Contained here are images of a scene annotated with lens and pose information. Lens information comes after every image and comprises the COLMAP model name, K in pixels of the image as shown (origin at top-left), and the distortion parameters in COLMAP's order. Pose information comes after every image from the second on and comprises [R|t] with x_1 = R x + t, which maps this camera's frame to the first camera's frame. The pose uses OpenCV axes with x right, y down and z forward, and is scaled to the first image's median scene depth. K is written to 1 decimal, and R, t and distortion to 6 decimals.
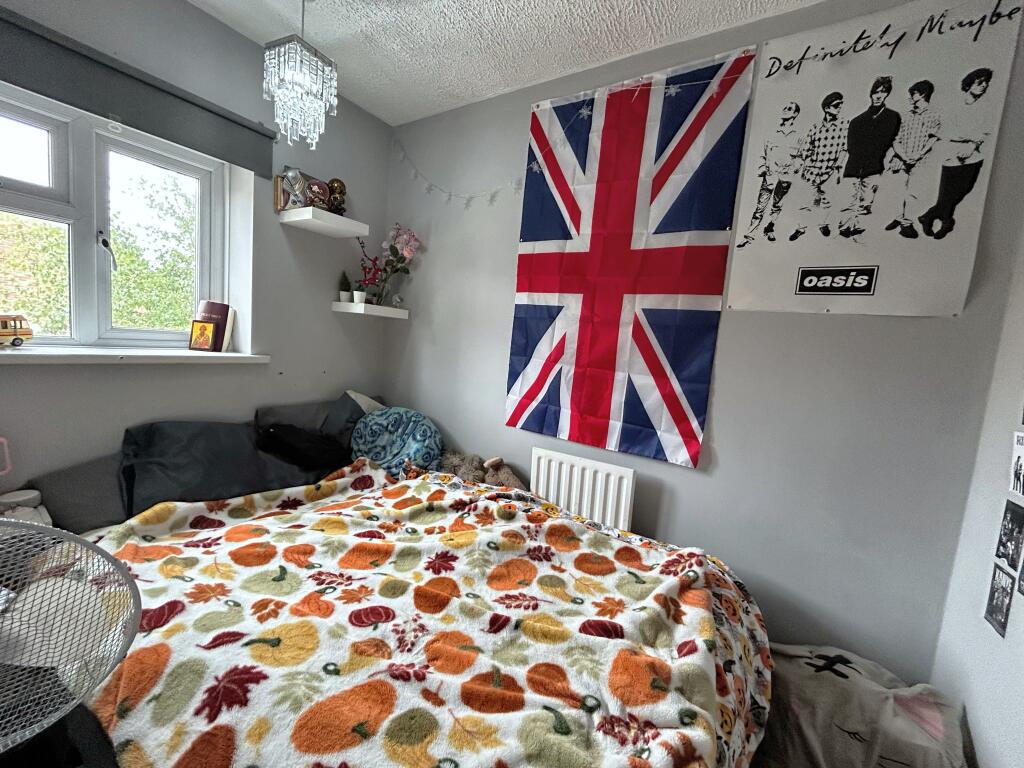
lens RADIAL K [[413.4, 0, 510.5], [0, 413.4, 382.8], [0, 0, 1]] dist [-0.000834, -0.000034]
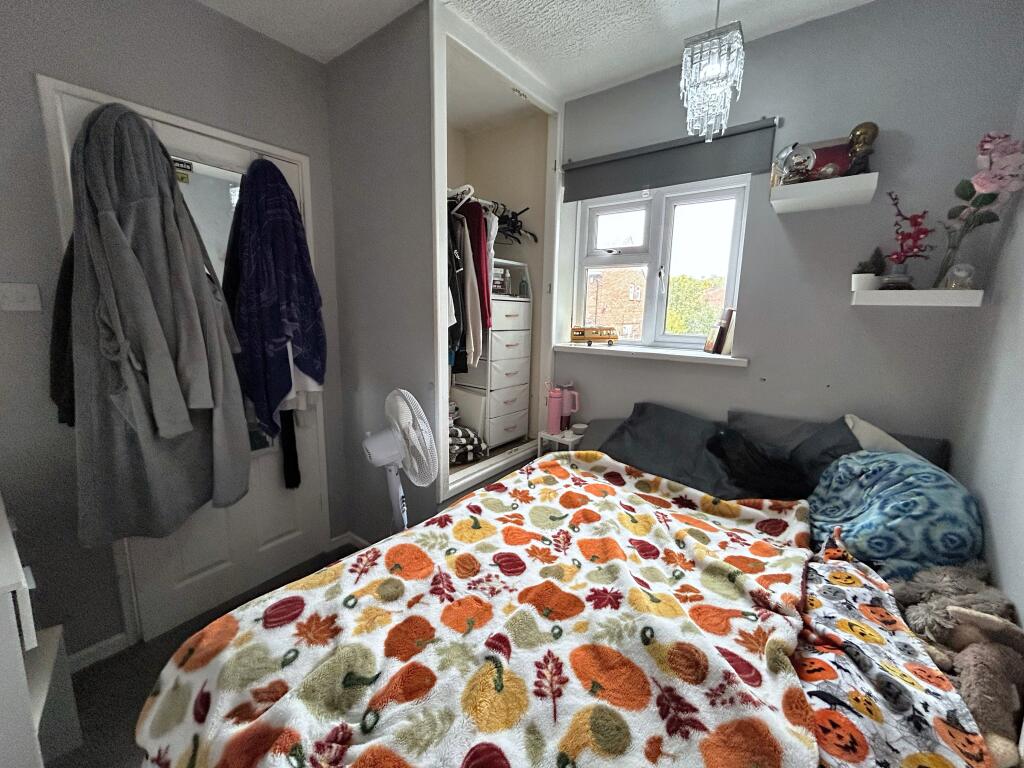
lens RADIAL K [[413.4, 0, 510.5], [0, 413.4, 382.8], [0, 0, 1]] dist [-0.000834, -0.000034]
pose [[-0.073195, 0.087473, -0.993474, 0.610790], [-0.130710, 0.986712, 0.096507, -0.047808], [0.988715, 0.136921, -0.060789, 0.765435]]
